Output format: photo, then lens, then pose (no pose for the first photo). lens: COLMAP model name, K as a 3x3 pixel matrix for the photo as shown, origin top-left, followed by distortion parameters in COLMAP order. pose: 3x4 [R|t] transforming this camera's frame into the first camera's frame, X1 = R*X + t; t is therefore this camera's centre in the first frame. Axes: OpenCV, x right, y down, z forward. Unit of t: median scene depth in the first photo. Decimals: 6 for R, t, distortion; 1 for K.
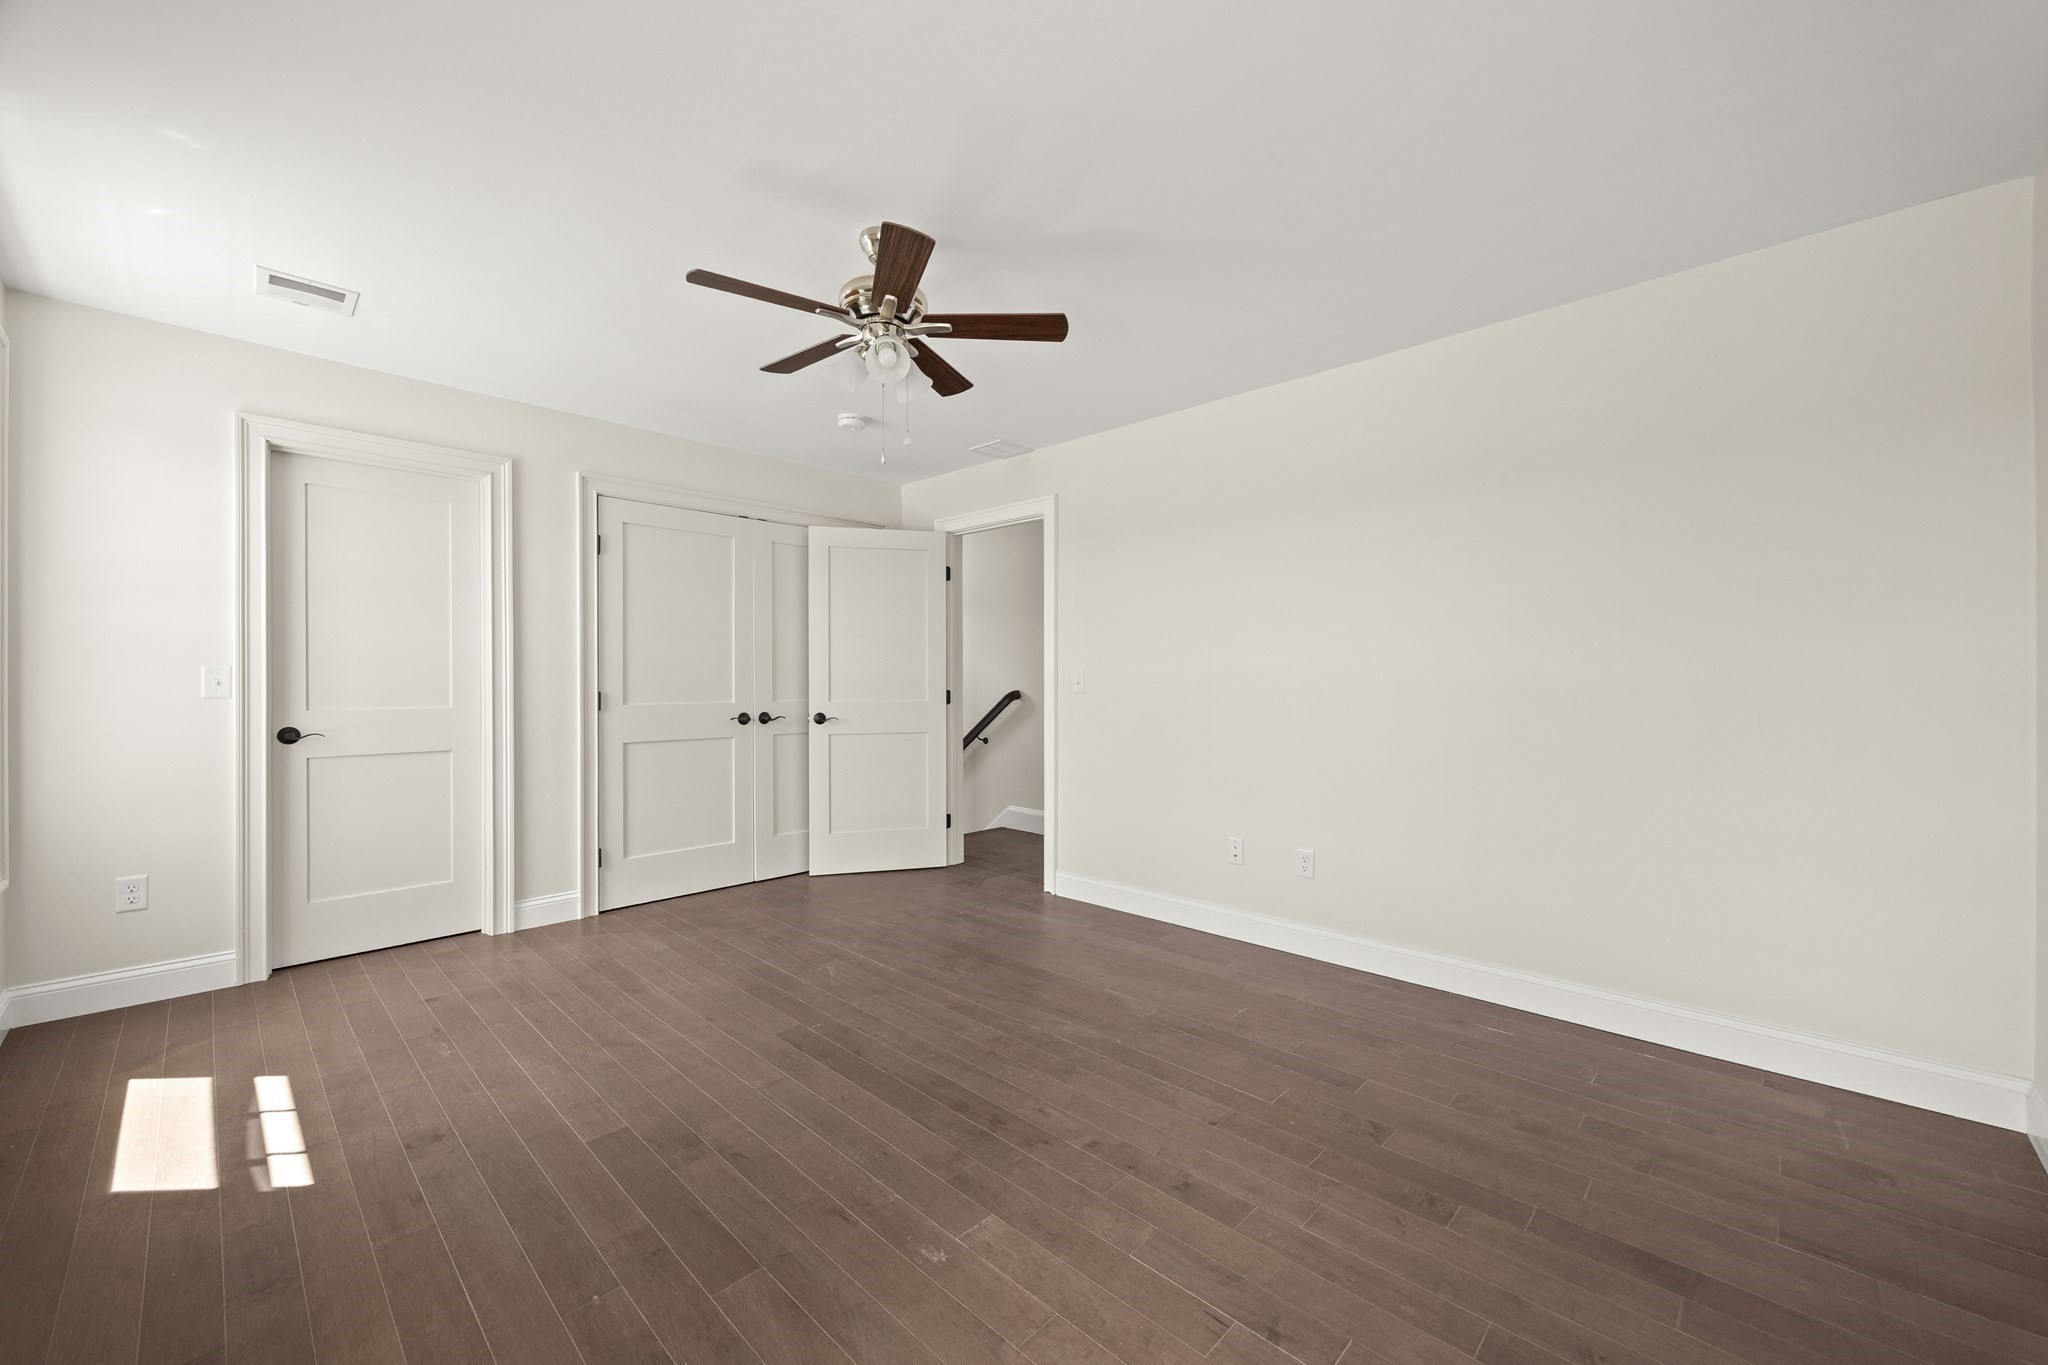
lens RADIAL K [[788.3, 0, 1016.8], [0, 788.3, 682.2], [0, 0, 1]] dist [-0.000797, 0.000131]
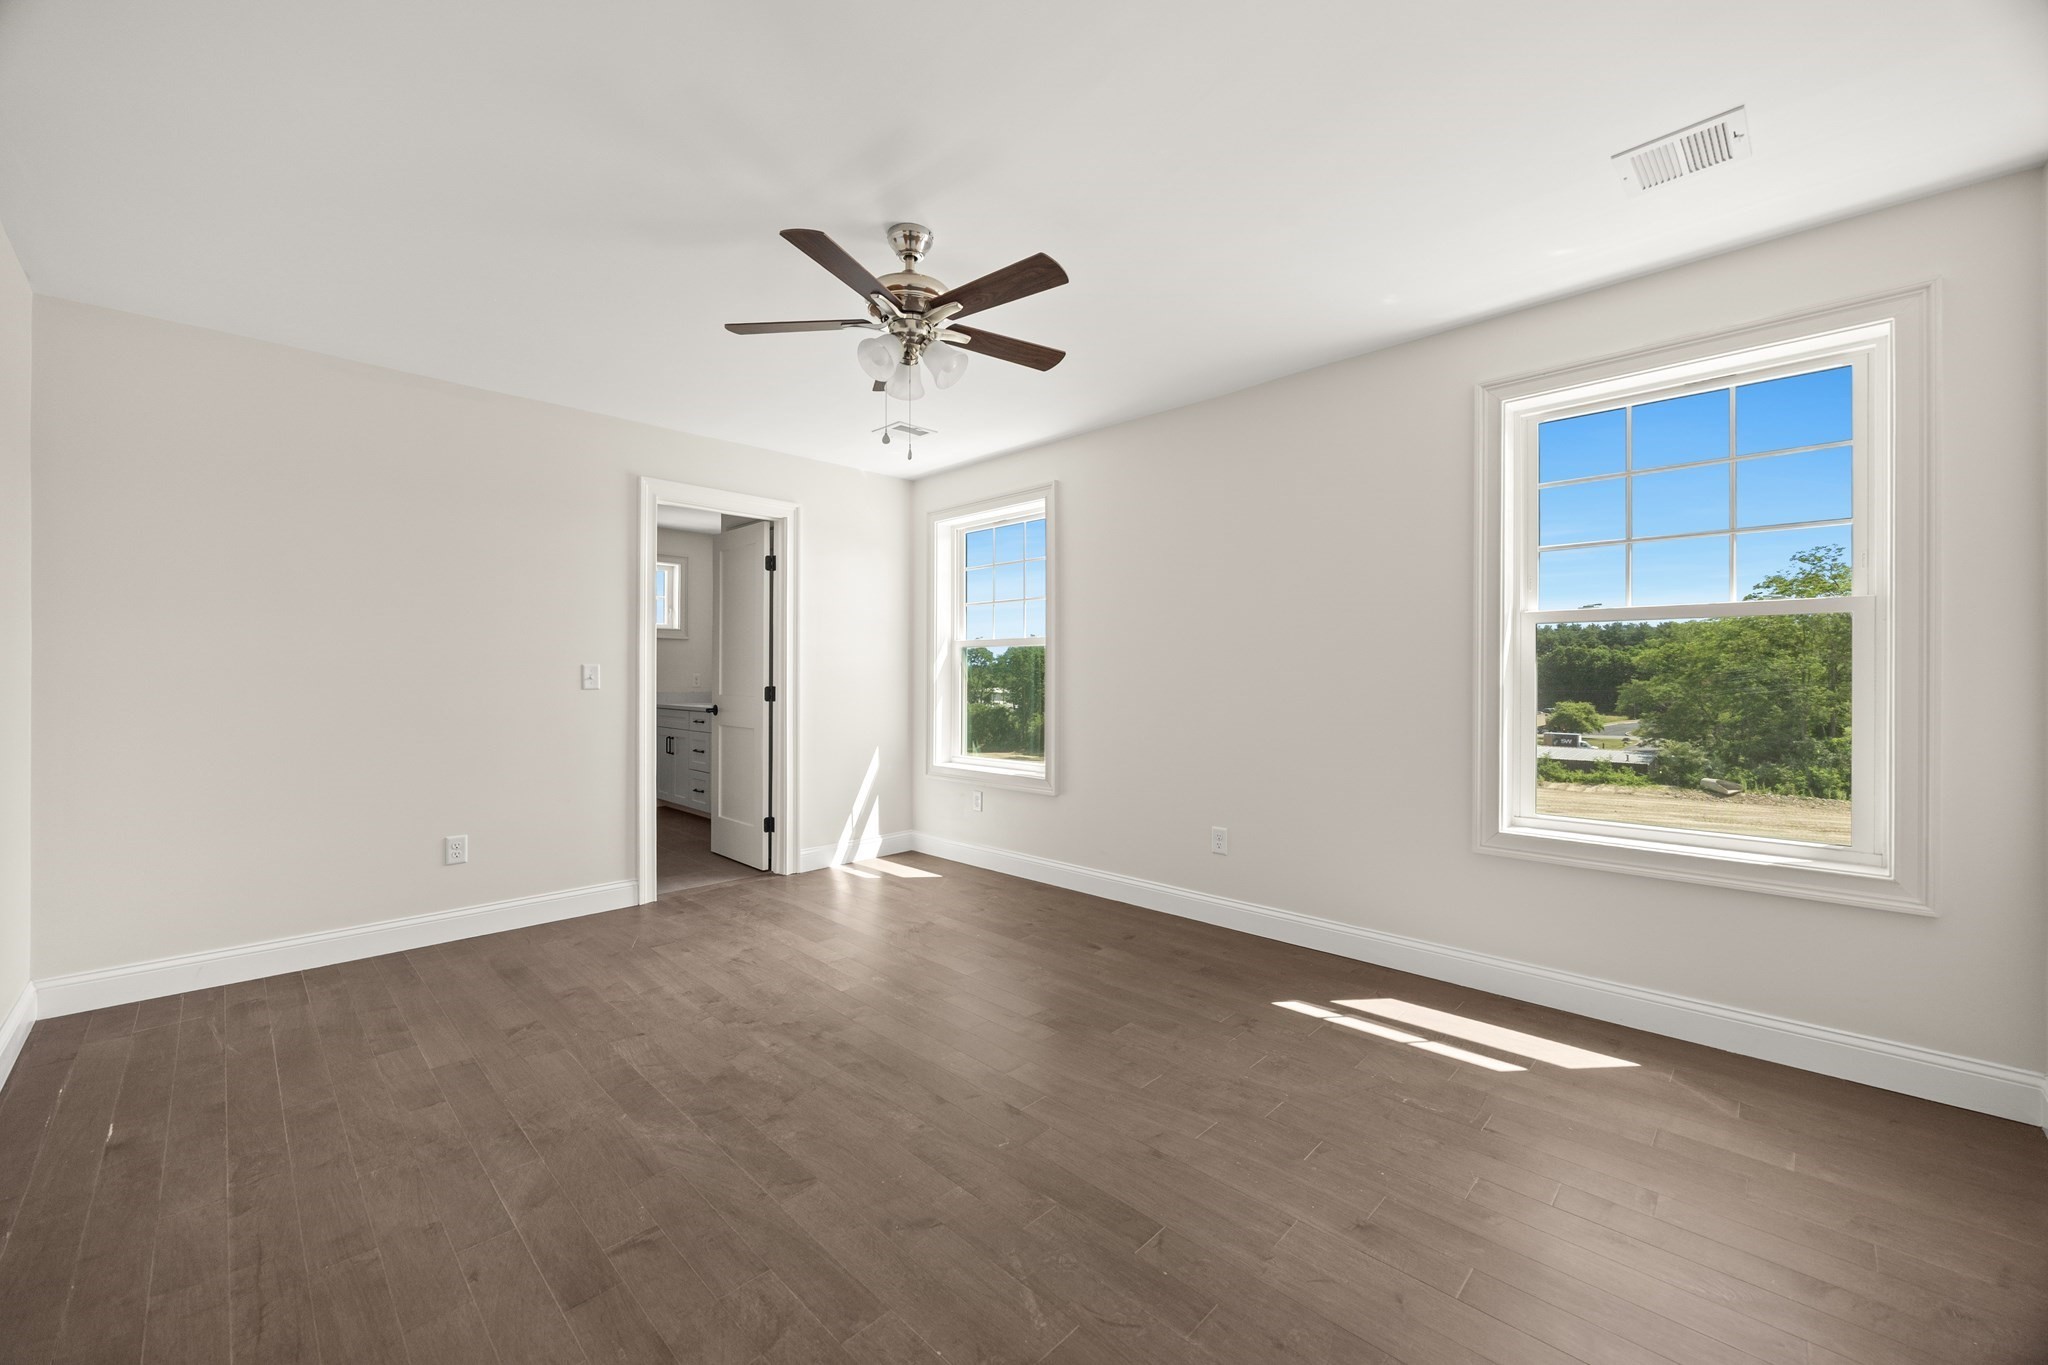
lens RADIAL K [[794.4, 0, 1020.9], [0, 794.4, 674.8], [0, 0, 1]] dist [-0.002375, -0.000221]
pose [[-0.999986, -0.001176, 0.005114, -0.270366], [-0.001195, 0.999992, -0.003829, -0.000025], [-0.005110, -0.003835, -0.999980, 1.720276]]
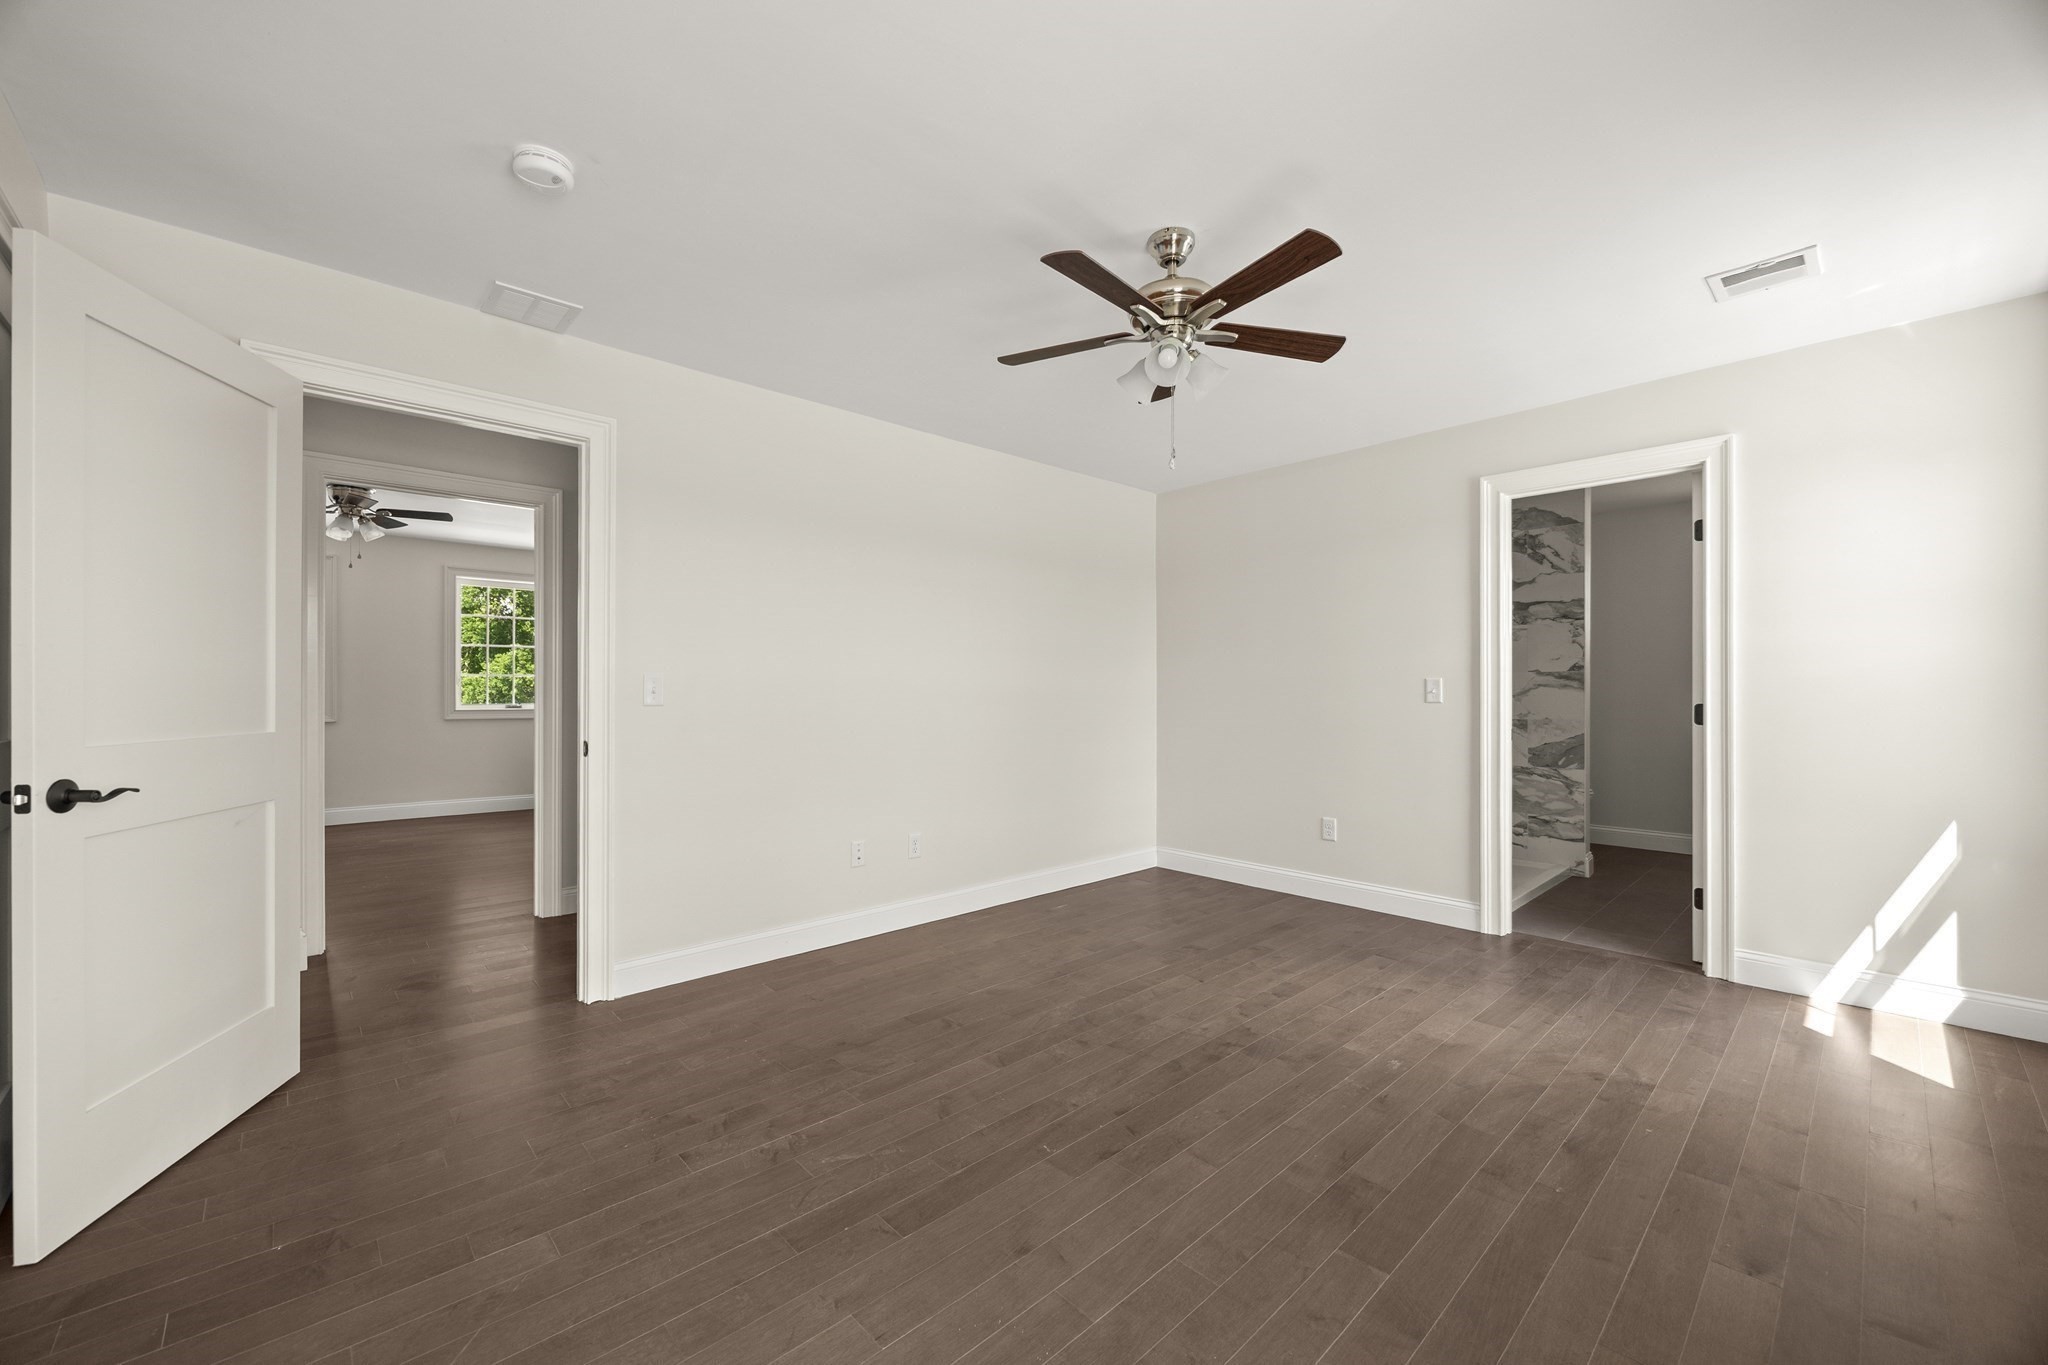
lens RADIAL K [[796.4, 0, 1014.5], [0, 796.4, 684.4], [0, 0, 1]] dist [-0.002520, 0.000033]
pose [[0.058235, 0.007349, 0.998276, -1.003780], [0.000115, 0.999973, -0.007368, -0.001427], [-0.998303, 0.000544, 0.058233, 0.973127]]
